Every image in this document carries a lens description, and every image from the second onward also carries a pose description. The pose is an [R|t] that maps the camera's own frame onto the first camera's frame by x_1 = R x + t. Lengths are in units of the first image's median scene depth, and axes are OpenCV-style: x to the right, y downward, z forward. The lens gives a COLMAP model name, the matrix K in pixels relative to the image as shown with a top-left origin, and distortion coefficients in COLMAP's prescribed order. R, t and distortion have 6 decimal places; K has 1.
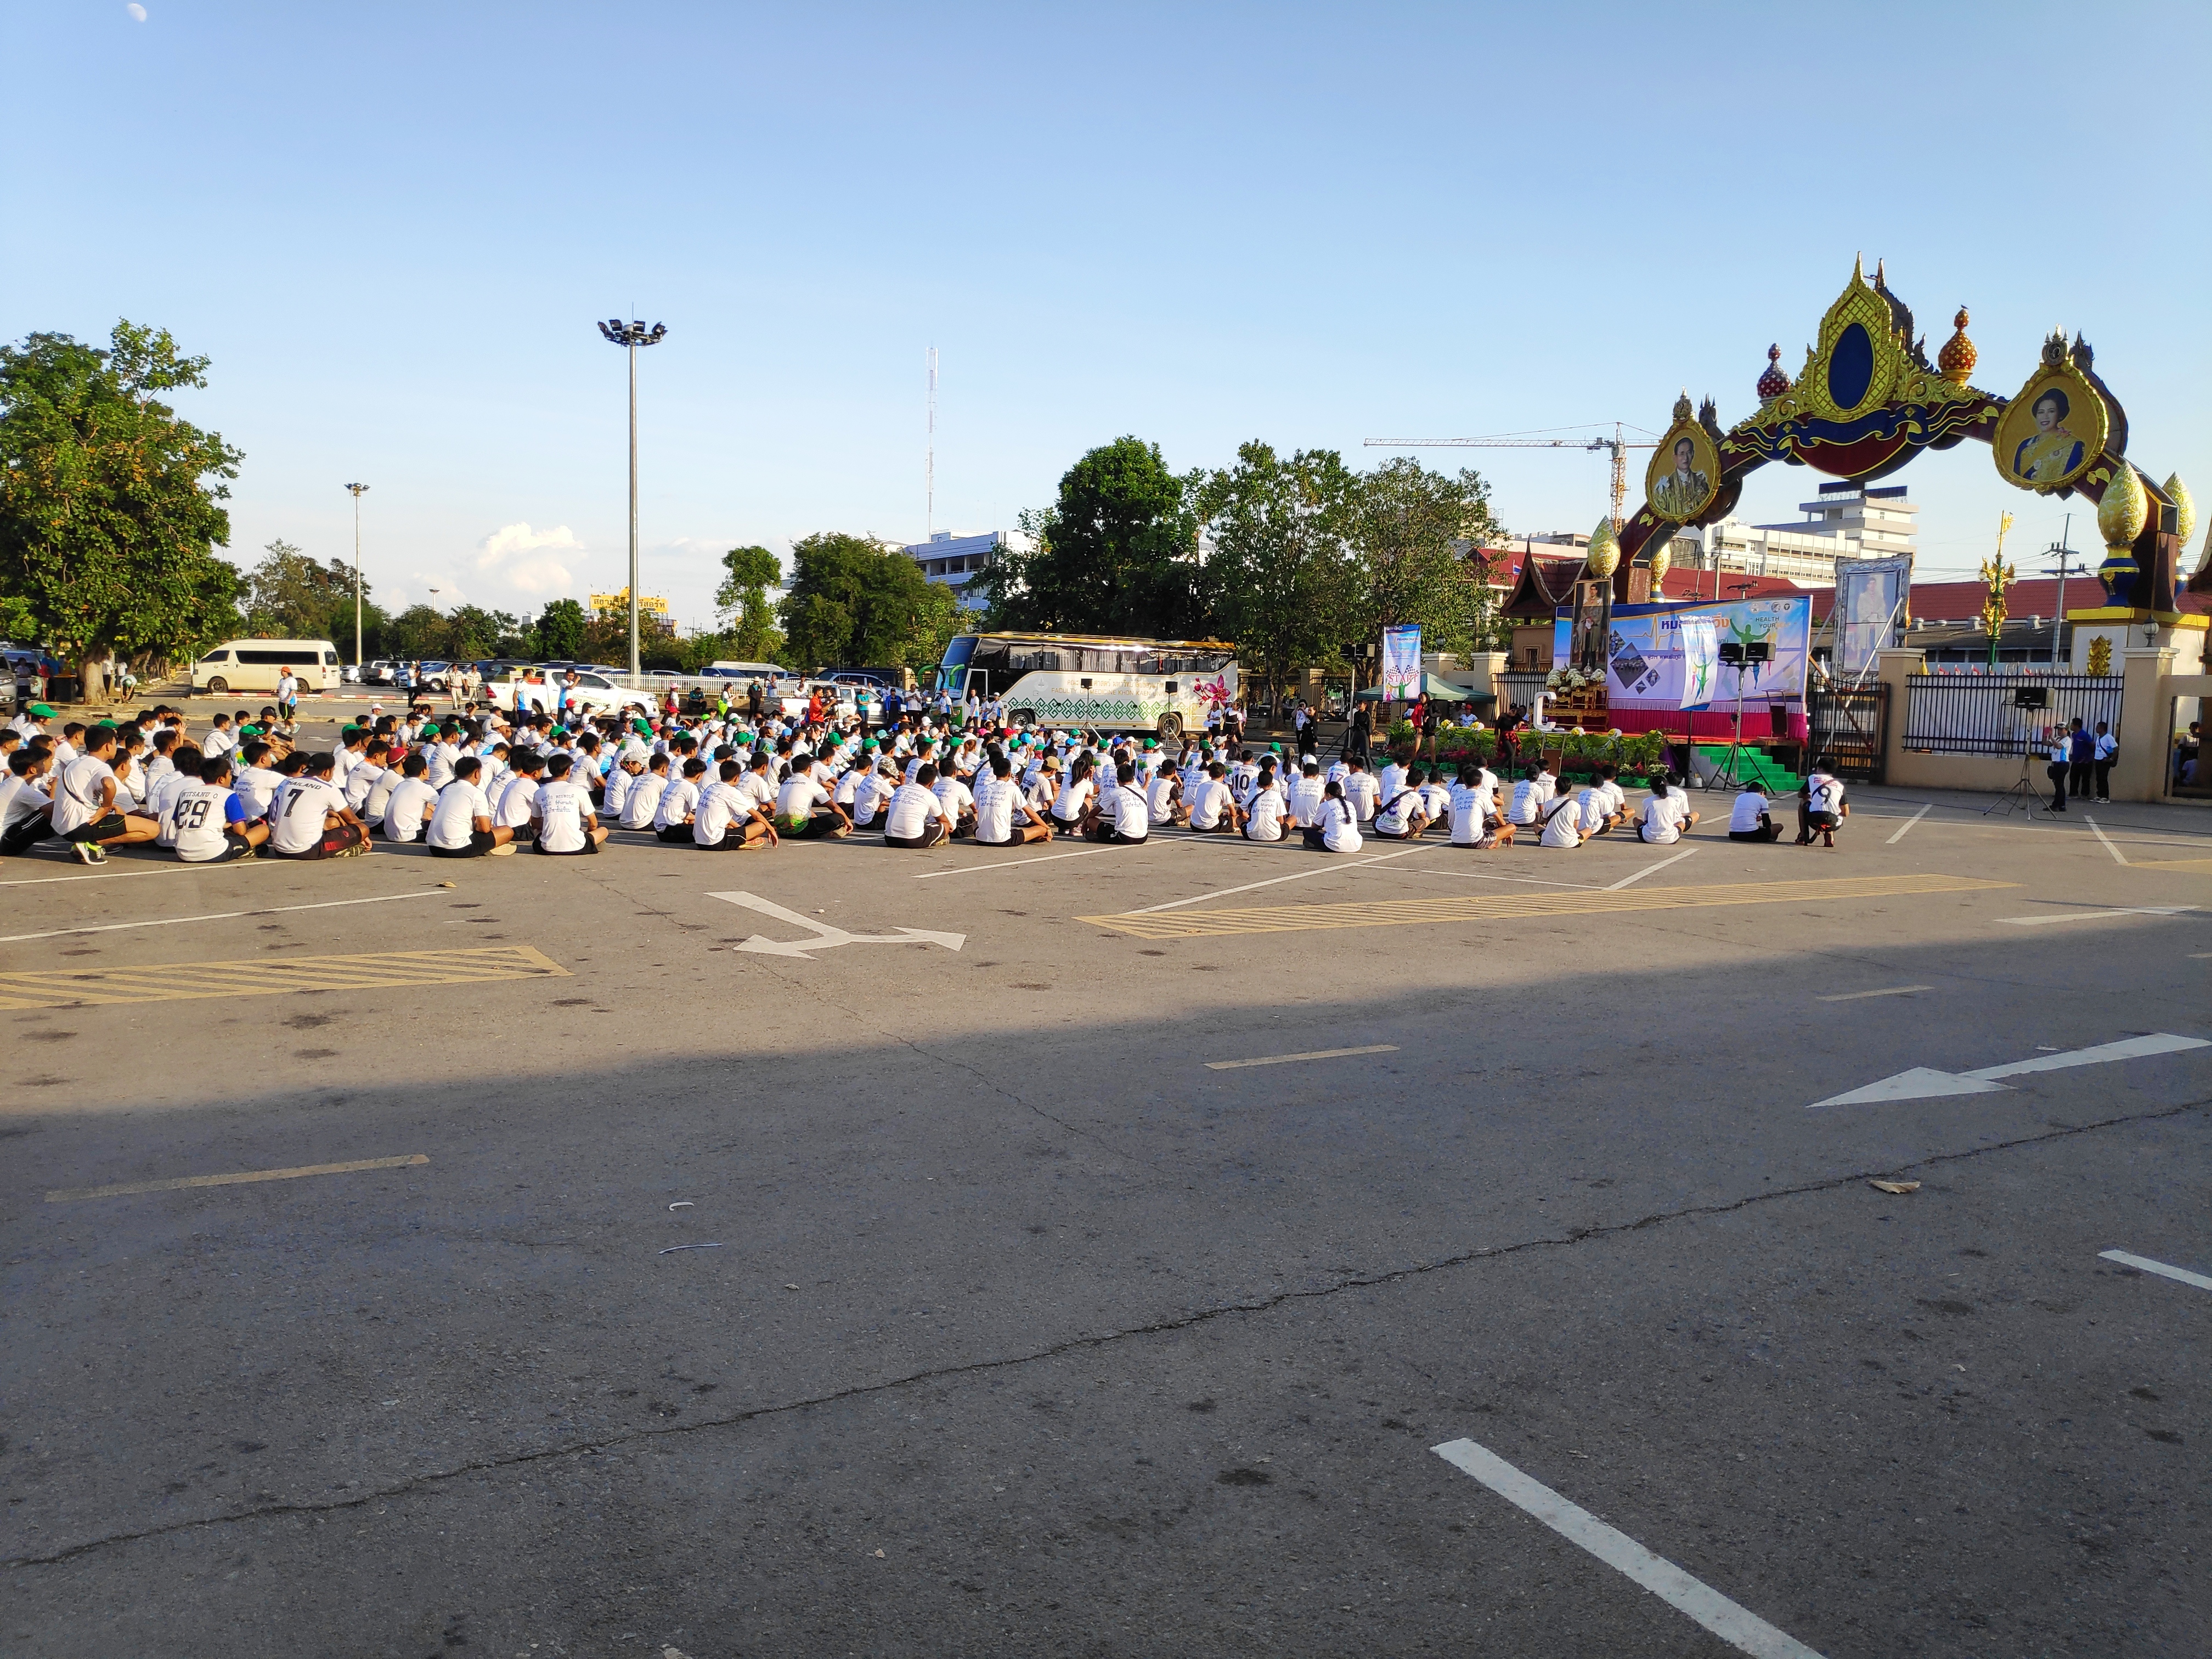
lens RADIAL K [[1601.1, 0, 1110.0], [0, 1601.1, 851.0], [0, 0, 1]] dist [0.026759, -0.033998]
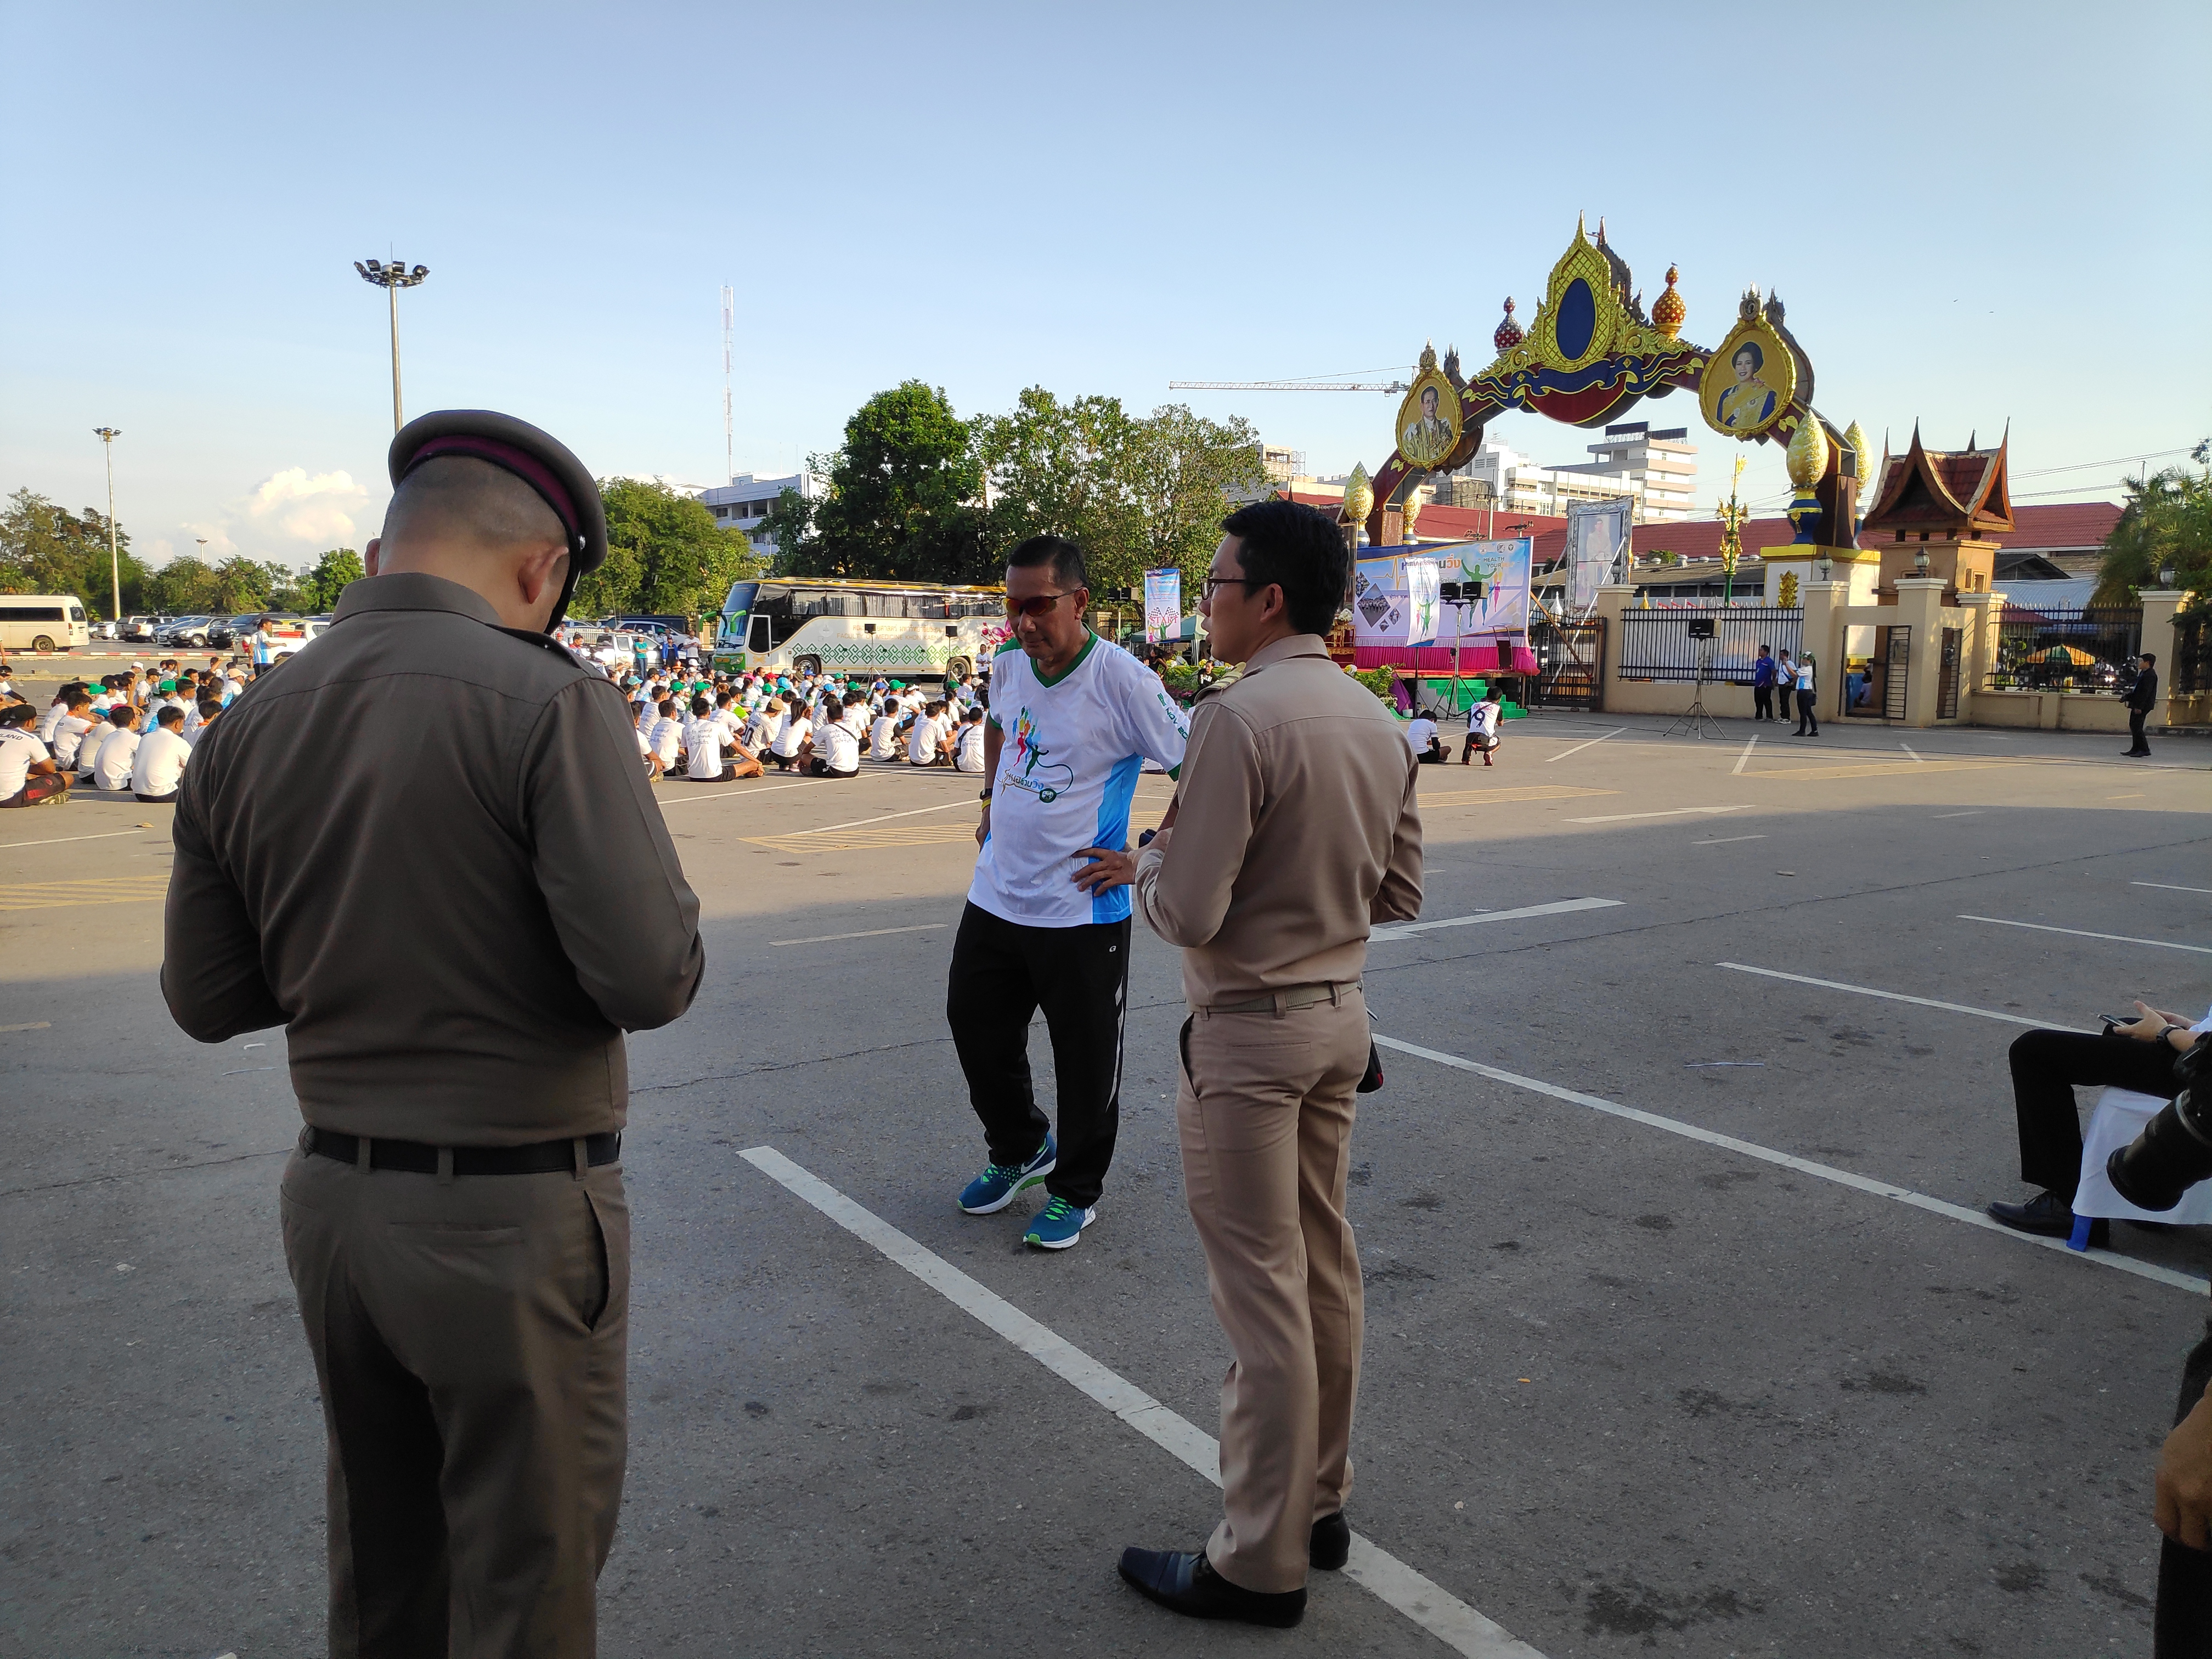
lens RADIAL K [[1611.6, 0, 1103.4], [0, 1611.6, 829.9], [0, 0, 1]] dist [0.019014, -0.032256]
pose [[0.994076, -0.027600, 0.105125, 0.027928], [0.025430, 0.999436, 0.021930, 0.004490], [-0.105671, -0.019127, 0.994217, -0.033660]]
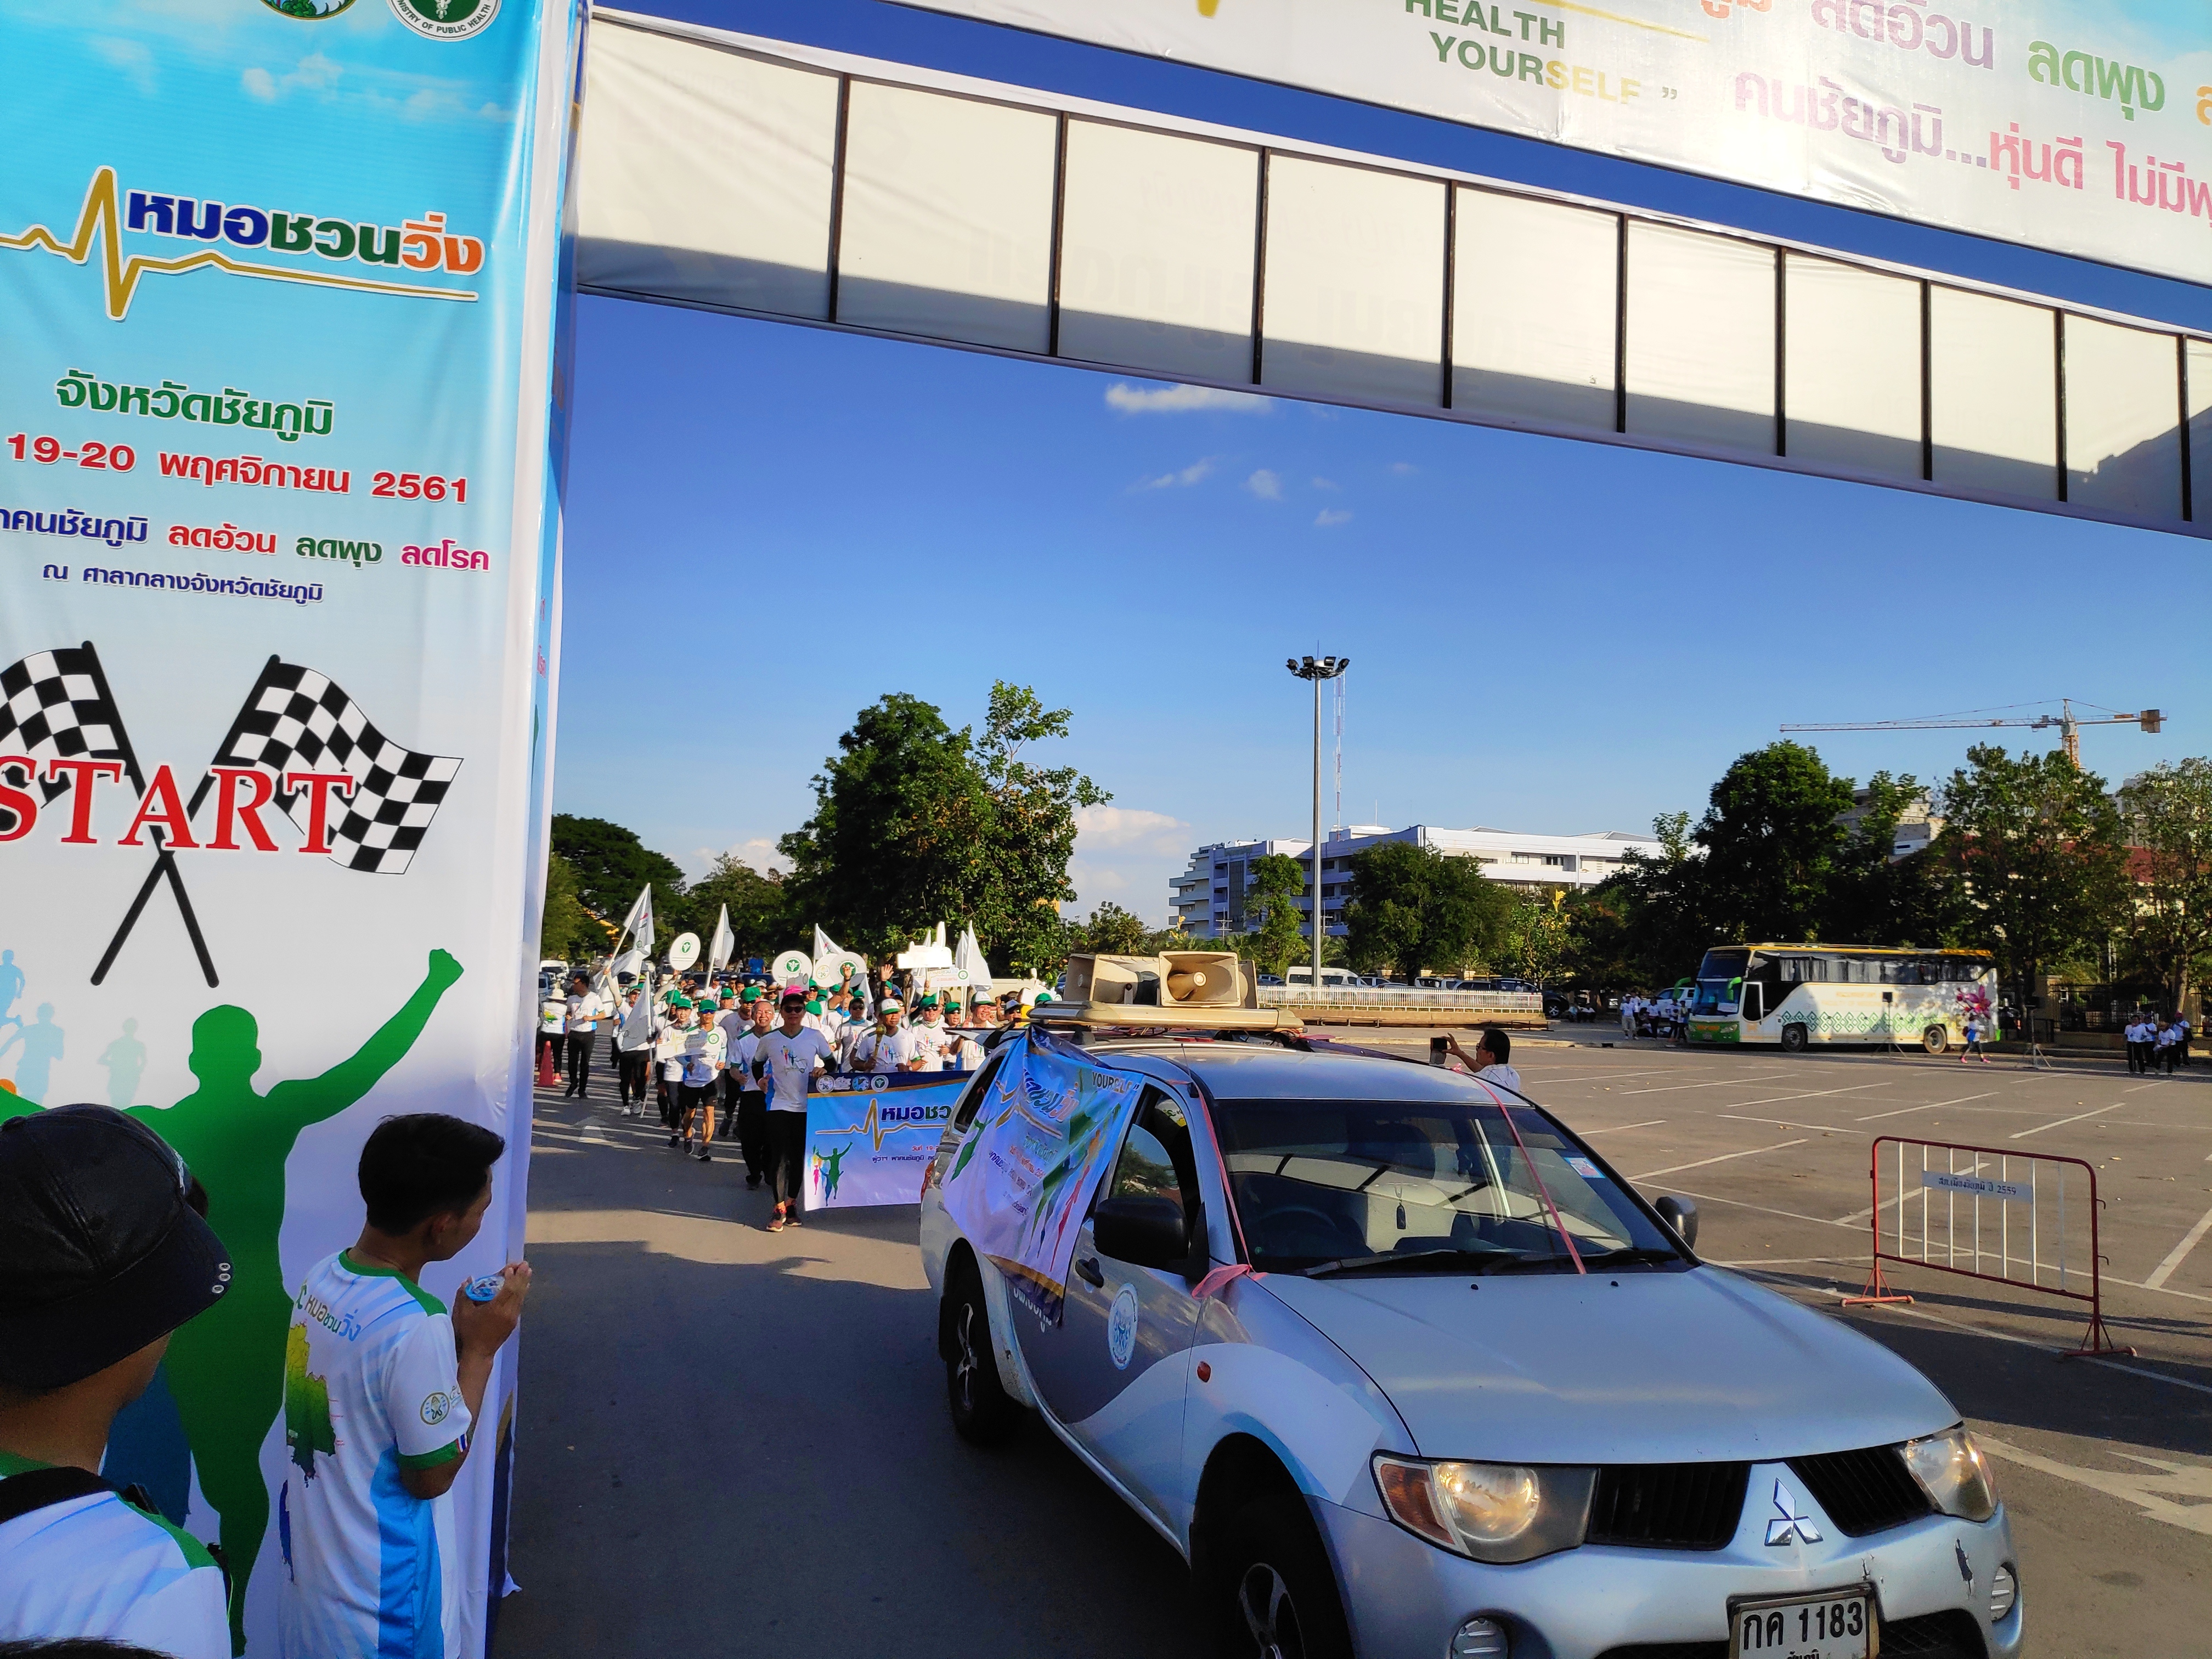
lens RADIAL K [[1590.7, 0, 1096.8], [0, 1590.7, 838.6], [0, 0, 1]] dist [-0.000656, 0.001093]
pose [[0.980201, -0.025657, -0.196337, -0.378630], [-0.011797, 0.982242, -0.187249, -0.017035], [0.197654, 0.185858, 0.962491, -0.037797]]
